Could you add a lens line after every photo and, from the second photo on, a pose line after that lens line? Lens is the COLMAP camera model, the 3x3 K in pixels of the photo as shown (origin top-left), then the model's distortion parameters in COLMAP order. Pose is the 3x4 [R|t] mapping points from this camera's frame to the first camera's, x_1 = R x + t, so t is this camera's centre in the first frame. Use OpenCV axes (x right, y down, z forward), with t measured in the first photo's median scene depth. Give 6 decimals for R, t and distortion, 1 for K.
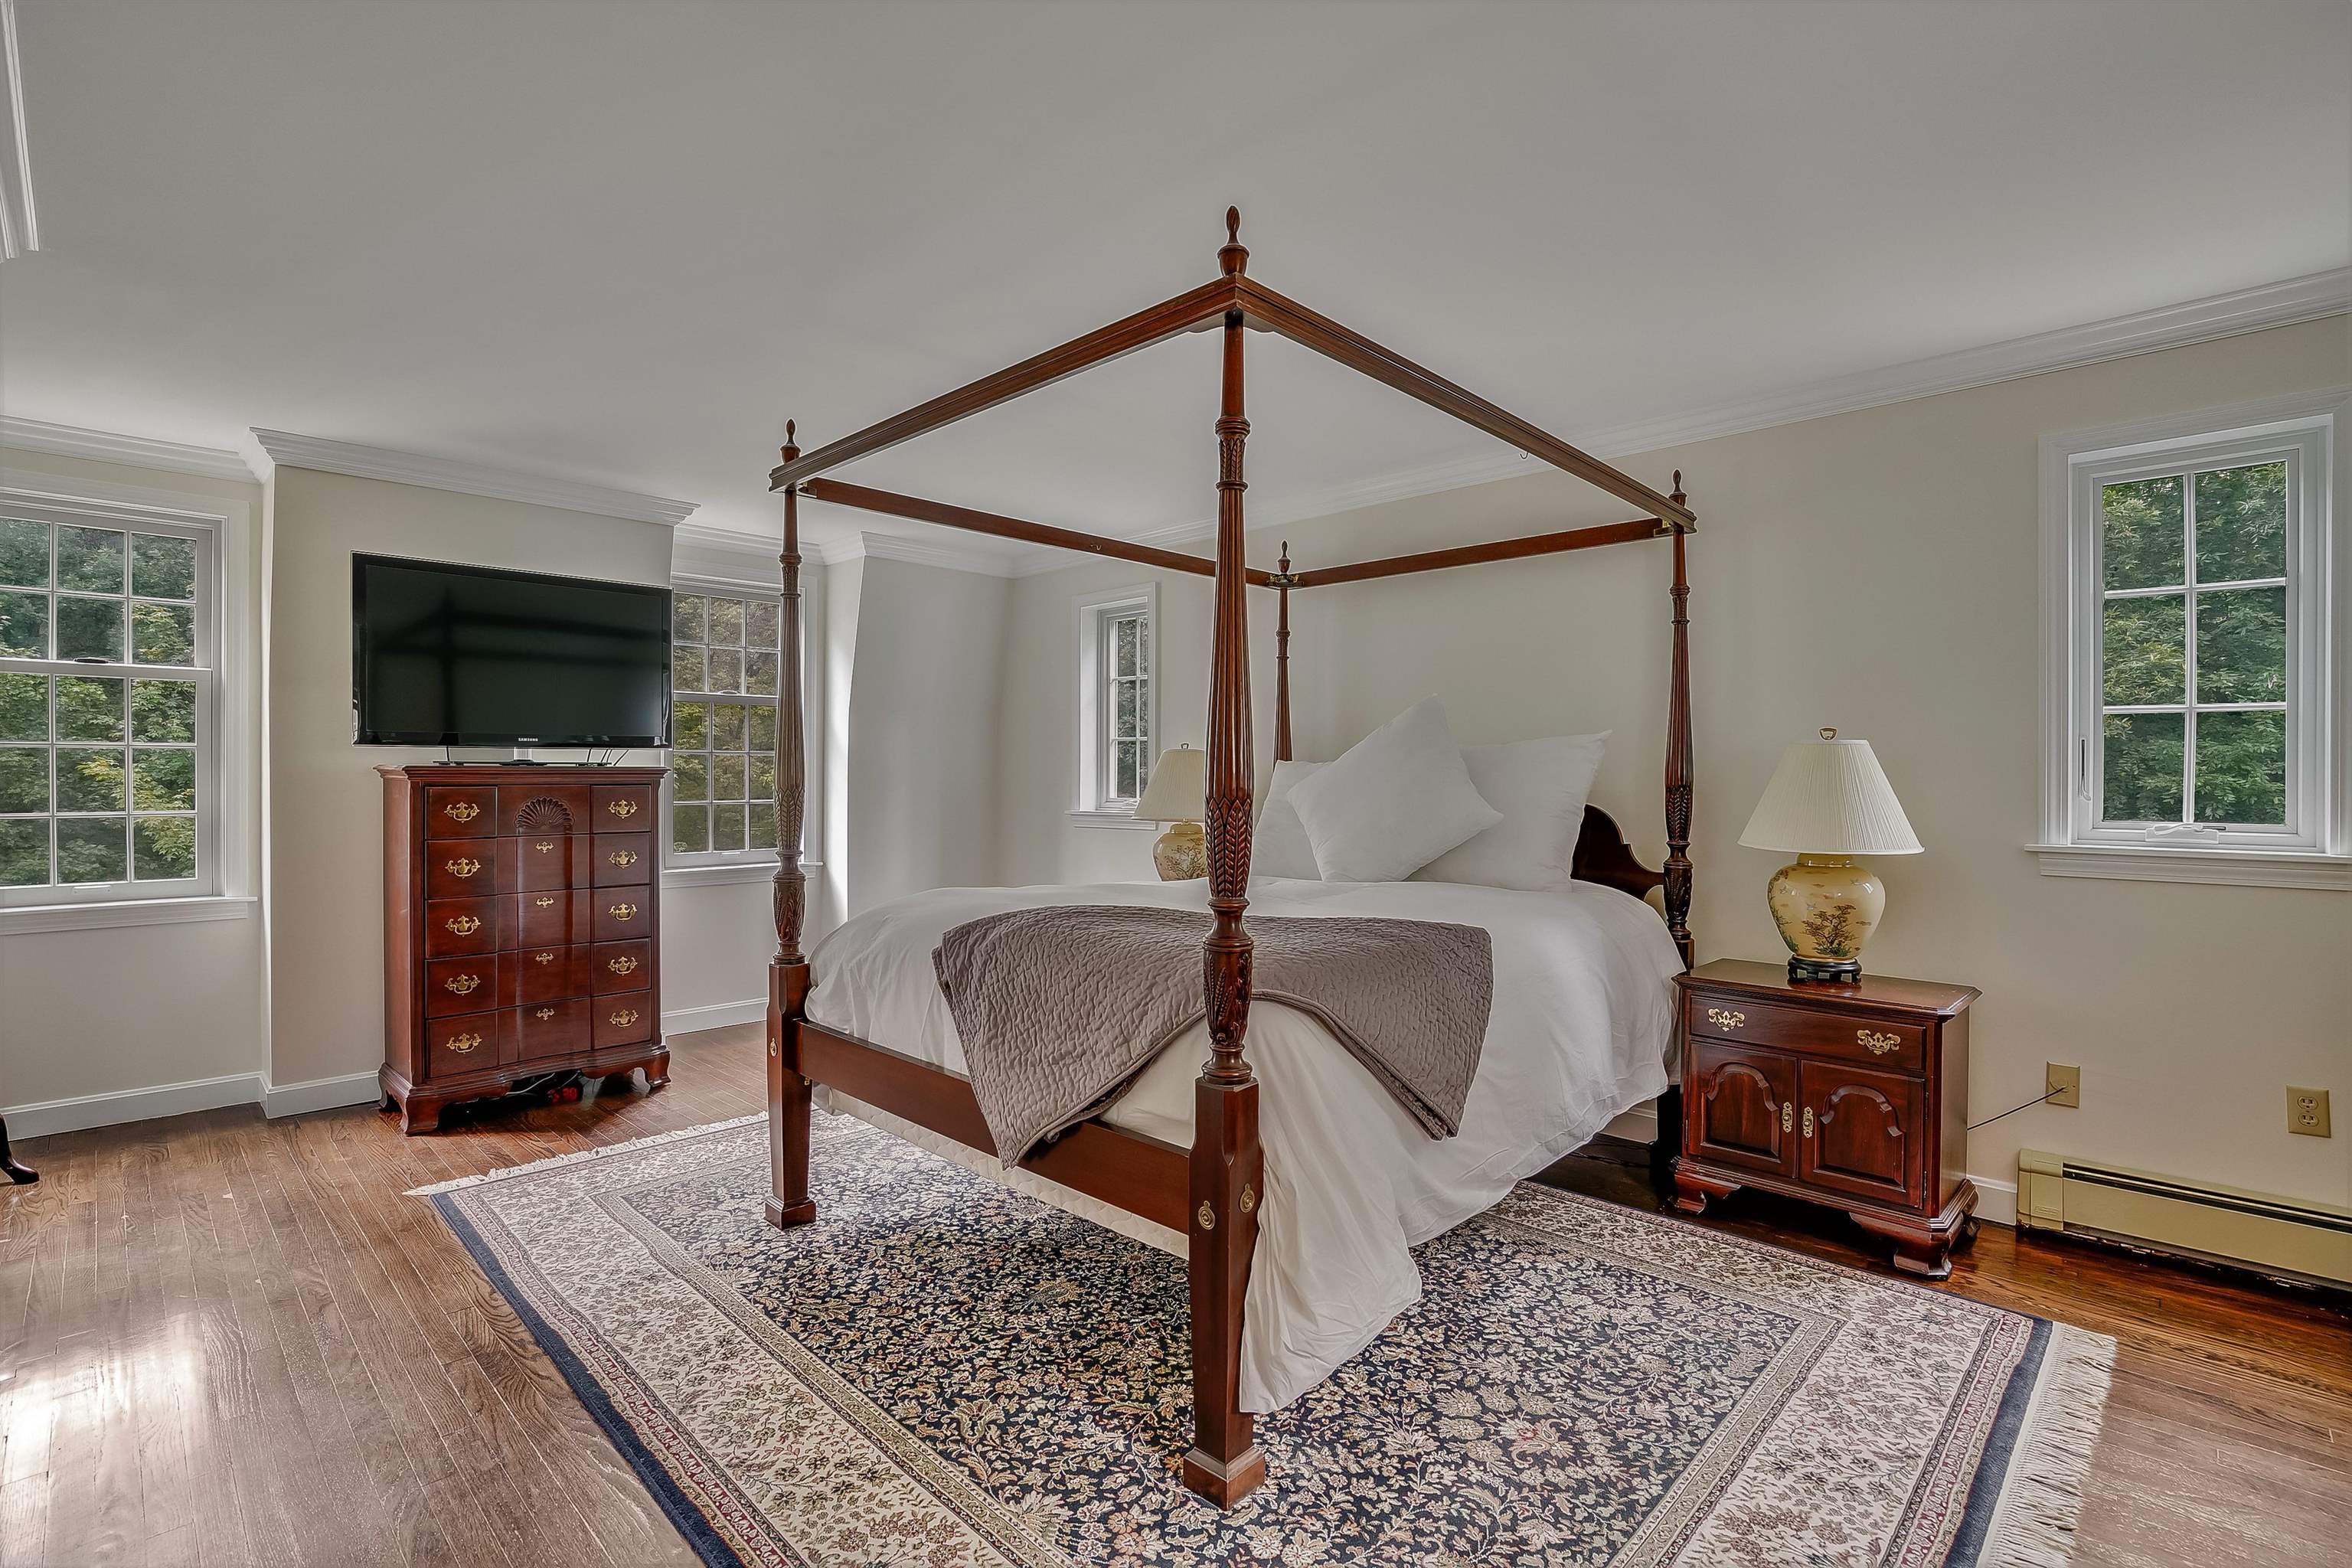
lens RADIAL K [[1094.6, 0, 1176.0], [0, 1094.6, 784.0], [0, 0, 1]] dist [-0.031066, 0.000131]
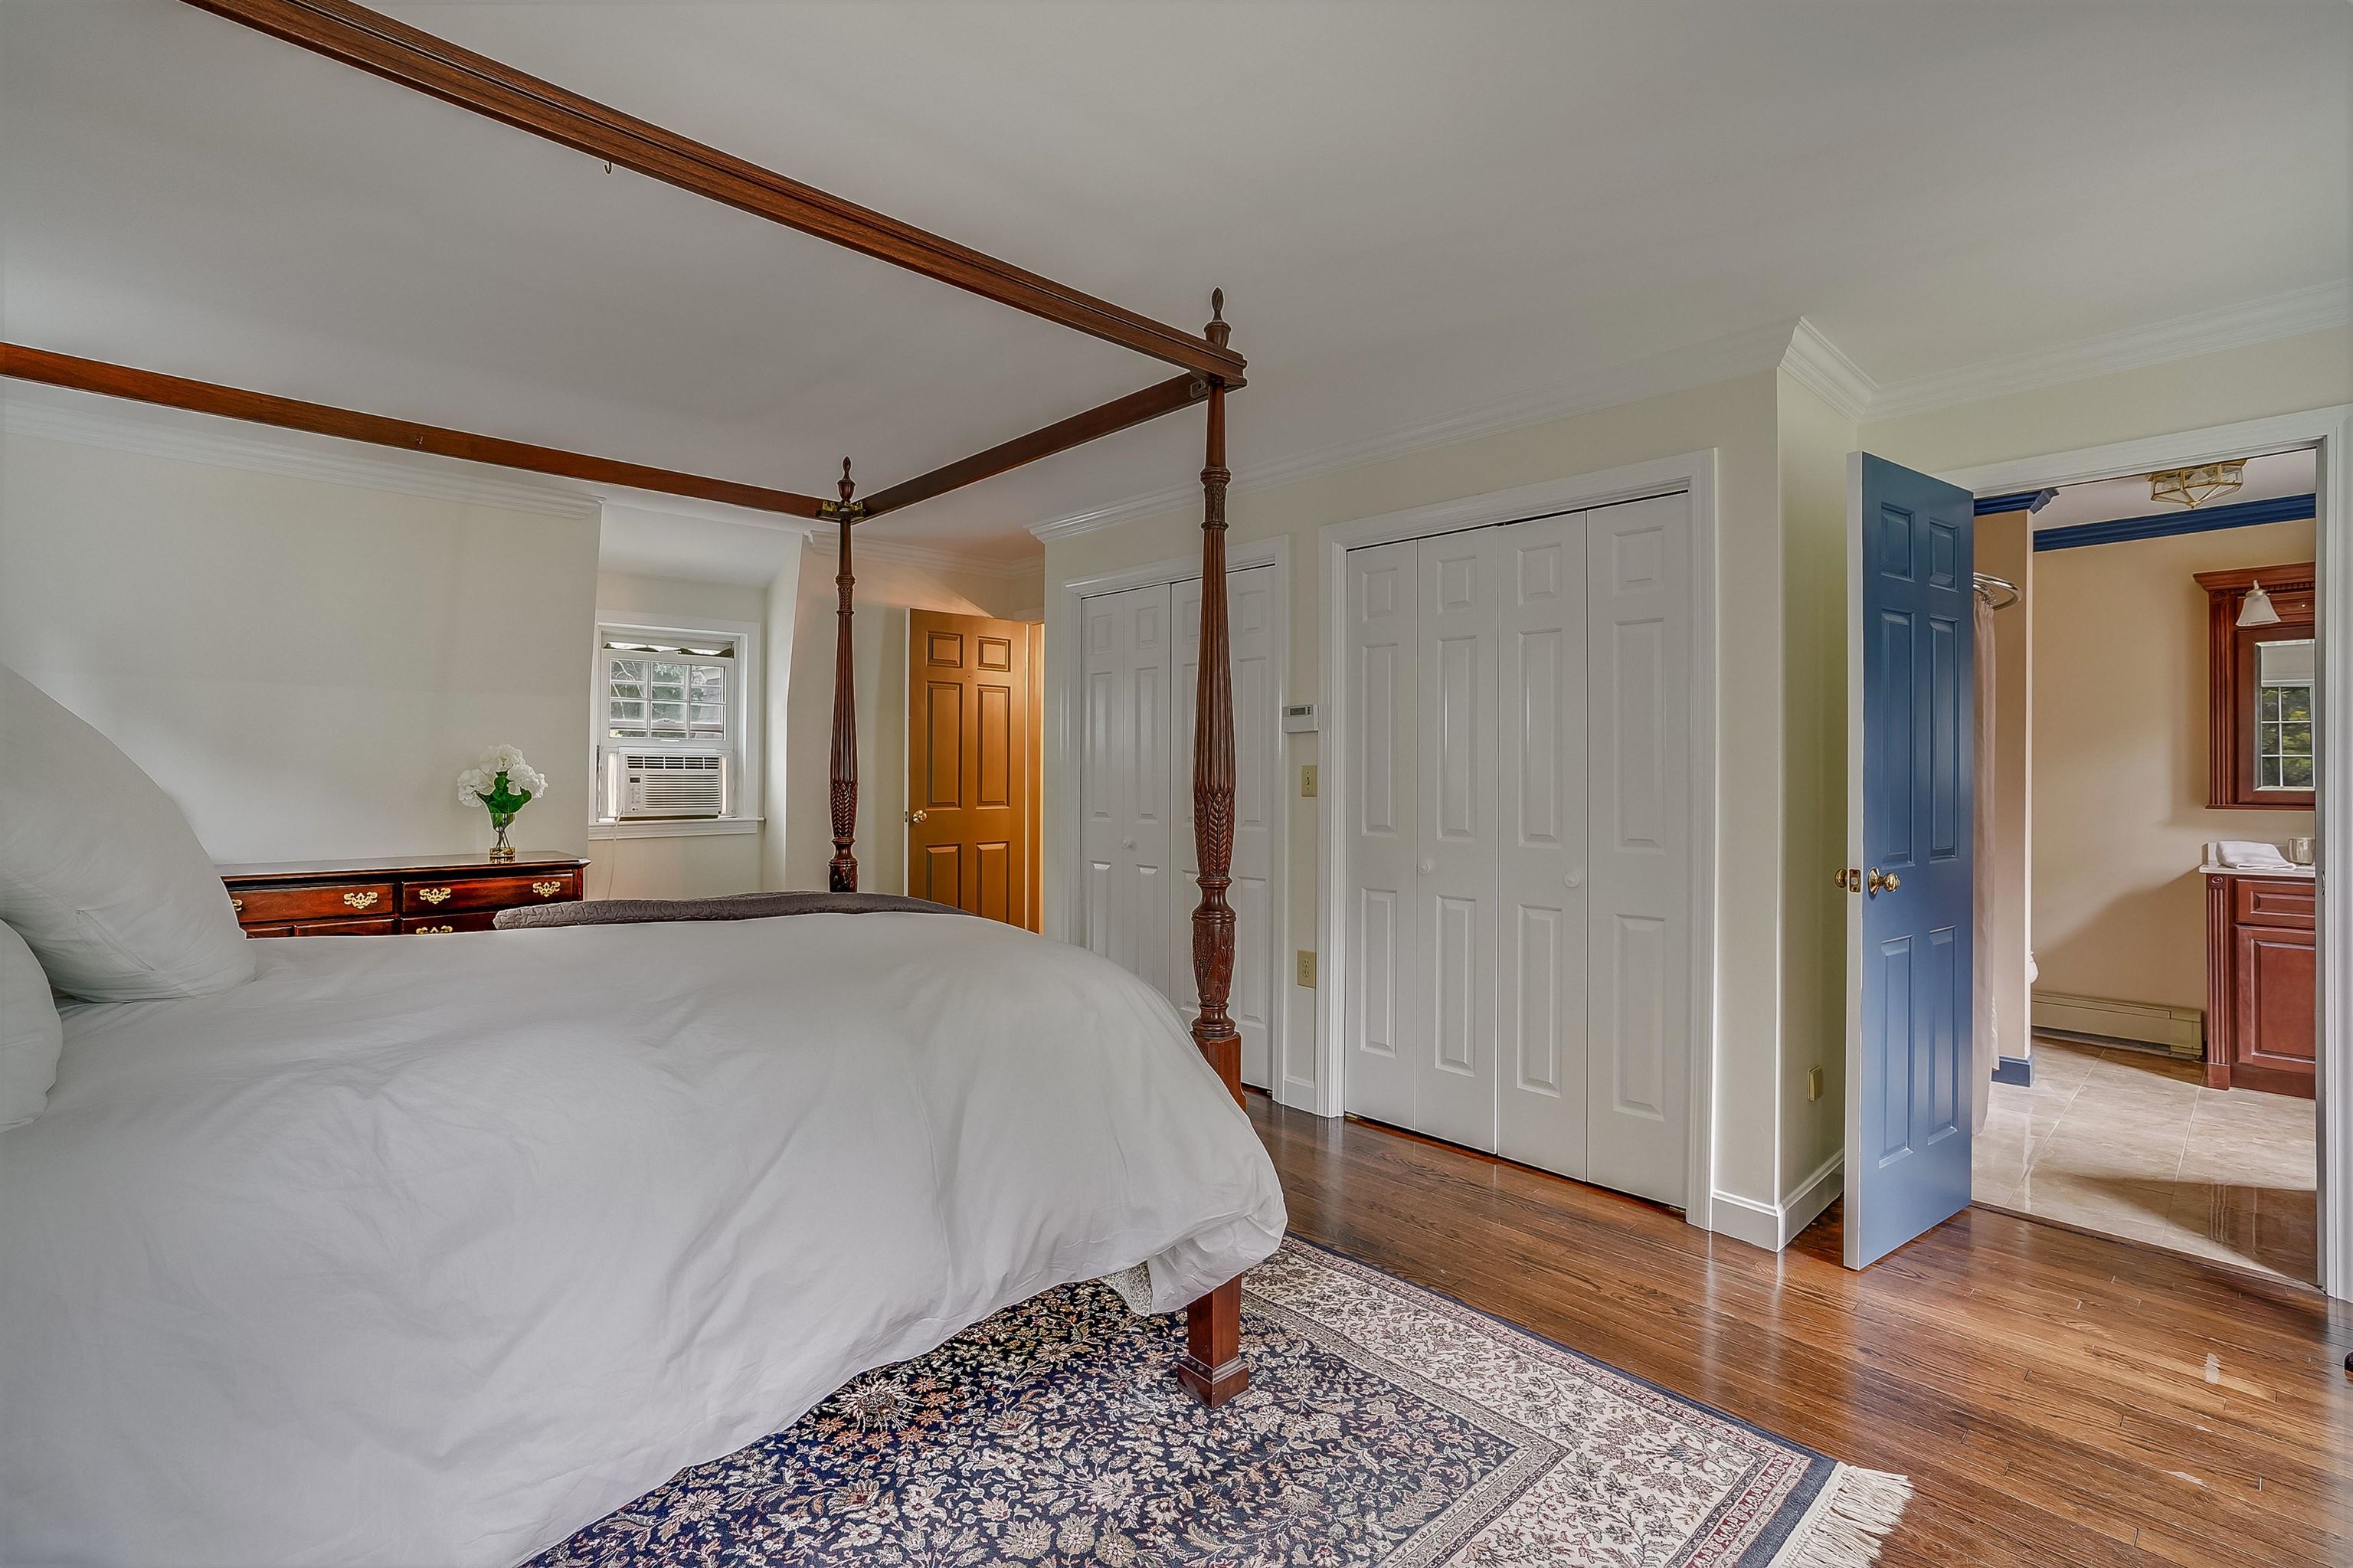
lens RADIAL K [[1095.1, 0, 1176.5], [0, 1095.1, 784.0], [0, 0, 1]] dist [-0.031066, 0.000131]
pose [[-0.998793, -0.011116, 0.047852, -0.366330], [-0.011338, 0.999926, -0.004370, 0.002568], [-0.047800, -0.004907, -0.998845, 1.748200]]
